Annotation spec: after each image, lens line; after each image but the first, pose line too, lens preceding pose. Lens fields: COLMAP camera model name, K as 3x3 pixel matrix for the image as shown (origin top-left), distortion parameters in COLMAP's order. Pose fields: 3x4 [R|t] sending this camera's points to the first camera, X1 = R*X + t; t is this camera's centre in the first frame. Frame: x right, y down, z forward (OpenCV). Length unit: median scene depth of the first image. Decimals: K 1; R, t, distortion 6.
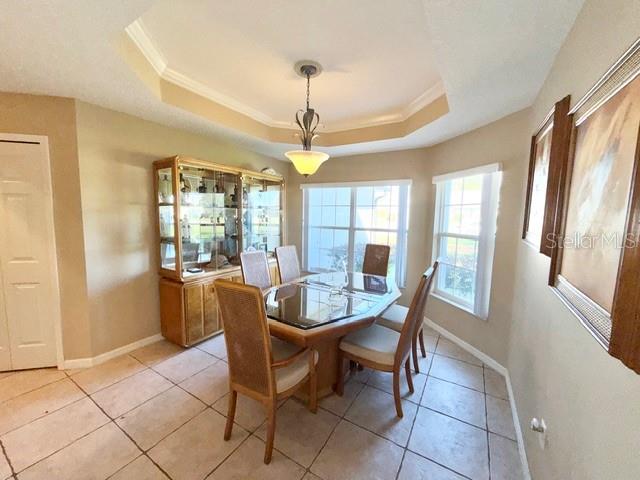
lens RADIAL K [[256.7, 0, 318.6], [0, 256.7, 240.0], [0, 0, 1]] dist [-0.002387, -0.000344]
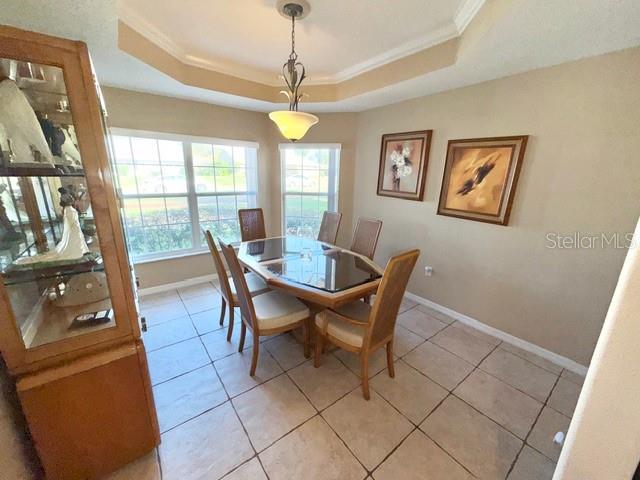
lens RADIAL K [[256.7, 0, 319.7], [0, 256.7, 240.6], [0, 0, 1]] dist [-0.002387, -0.000344]
pose [[0.361136, -0.233190, 0.902886, -0.790092], [0.083549, 0.972426, 0.217732, -0.073642], [-0.928763, -0.003196, 0.370661, 0.503018]]
